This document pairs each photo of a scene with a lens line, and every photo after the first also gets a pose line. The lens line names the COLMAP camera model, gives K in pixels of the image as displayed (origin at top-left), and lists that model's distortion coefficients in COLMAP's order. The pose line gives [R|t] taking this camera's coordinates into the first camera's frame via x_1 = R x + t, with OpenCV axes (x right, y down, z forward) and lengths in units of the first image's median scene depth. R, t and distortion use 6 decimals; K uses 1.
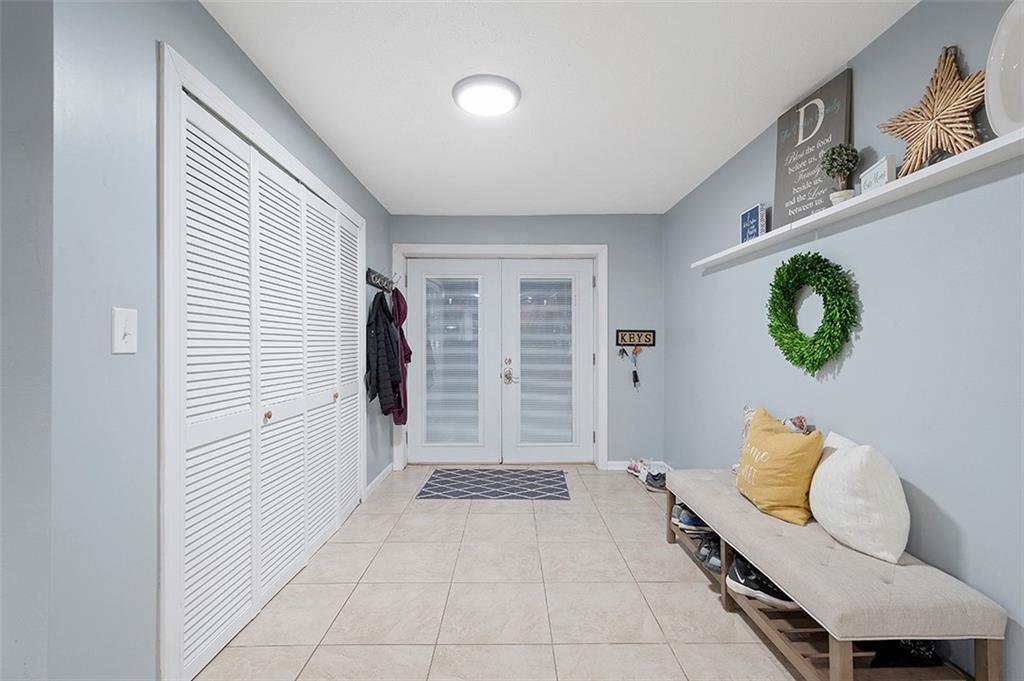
lens RADIAL K [[461.0, 0, 512.8], [0, 461.0, 344.3], [0, 0, 1]] dist [0.010273, -0.000869]
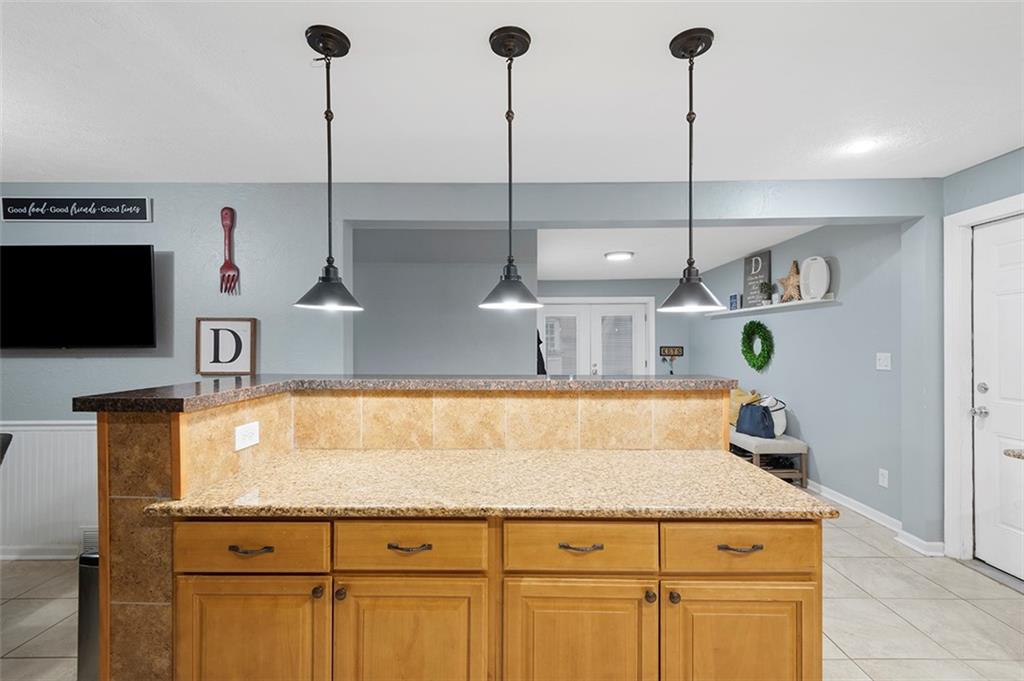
lens RADIAL K [[461.0, 0, 513.8], [0, 461.0, 340.9], [0, 0, 1]] dist [0.010273, -0.000869]
pose [[0.999960, -0.005203, -0.007320, -0.582189], [0.005149, 0.999959, -0.007415, -0.080958], [0.007358, 0.007377, 0.999946, -1.362940]]
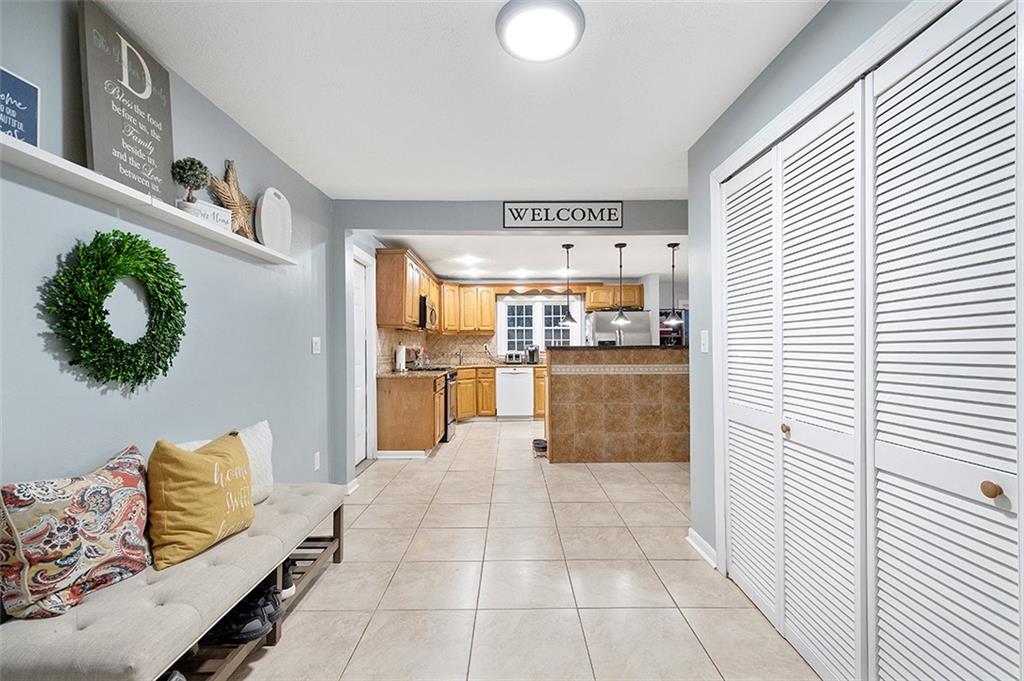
lens RADIAL K [[461.0, 0, 513.6], [0, 461.0, 343.5], [0, 0, 1]] dist [0.010273, -0.000869]
pose [[-0.999864, 0.003195, -0.016195, 0.002843], [0.003315, 0.999967, -0.007421, -0.006760], [0.016170, -0.007474, -0.999841, 1.747233]]
